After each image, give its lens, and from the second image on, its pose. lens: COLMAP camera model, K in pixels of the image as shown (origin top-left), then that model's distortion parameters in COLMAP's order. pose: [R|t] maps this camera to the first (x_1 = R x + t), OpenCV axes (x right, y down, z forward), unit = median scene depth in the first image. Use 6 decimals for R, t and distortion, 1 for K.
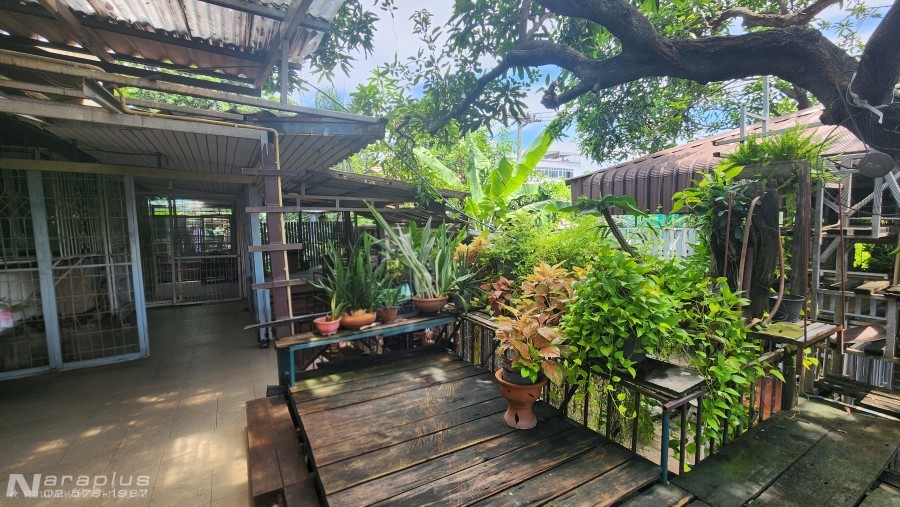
lens RADIAL K [[369.5, 0, 448.2], [0, 369.5, 256.2], [0, 0, 1]] dist [0.002461, -0.000004]
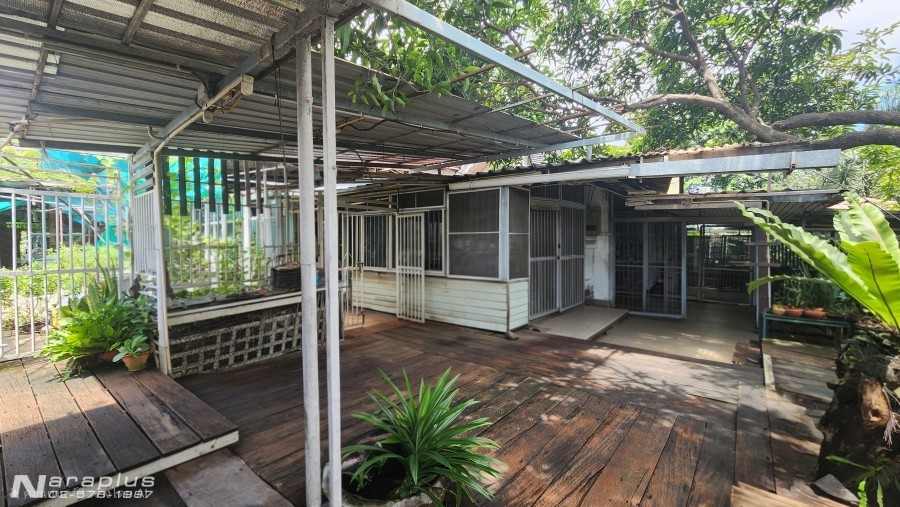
lens RADIAL K [[369.5, 0, 451.2], [0, 369.5, 251.1], [0, 0, 1]] dist [0.002461, -0.000004]
pose [[0.341048, 0.038859, -0.939242, 0.285463], [-0.085696, 0.996270, 0.010101, 0.009893], [0.936132, 0.077044, 0.343106, -0.420033]]
